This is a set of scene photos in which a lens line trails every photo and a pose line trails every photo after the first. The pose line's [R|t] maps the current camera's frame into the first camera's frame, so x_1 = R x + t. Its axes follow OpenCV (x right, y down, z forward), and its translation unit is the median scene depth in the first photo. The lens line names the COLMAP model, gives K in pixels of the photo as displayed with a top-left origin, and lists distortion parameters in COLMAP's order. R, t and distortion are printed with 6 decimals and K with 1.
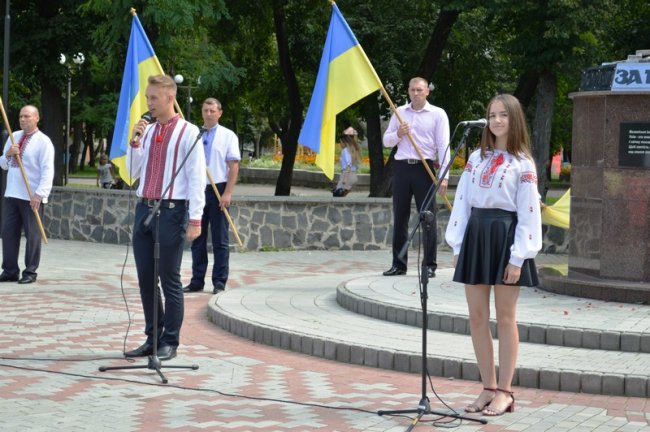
lens RADIAL K [[1608.0, 0, 325.8], [0, 1608.0, 229.6], [0, 0, 1]] dist [0.001180, 0.694658]
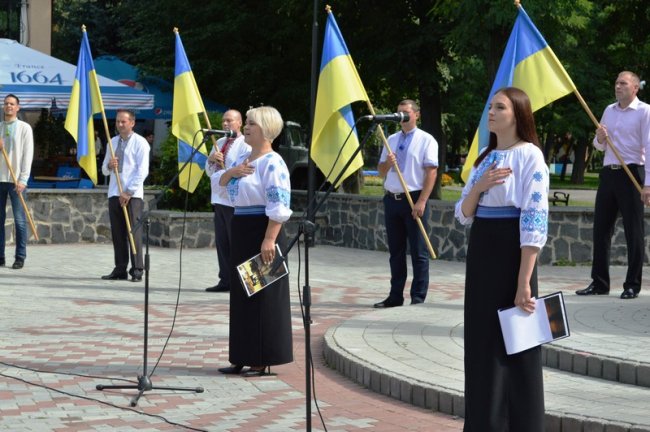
lens RADIAL K [[1608.0, 0, 325.8], [0, 1608.0, 229.6], [0, 0, 1]] dist [0.001180, 0.694658]
pose [[0.948395, 0.011661, -0.316878, 0.178131], [-0.013988, 0.999889, -0.005068, -0.001043], [0.316784, 0.009238, 0.948453, 0.102099]]
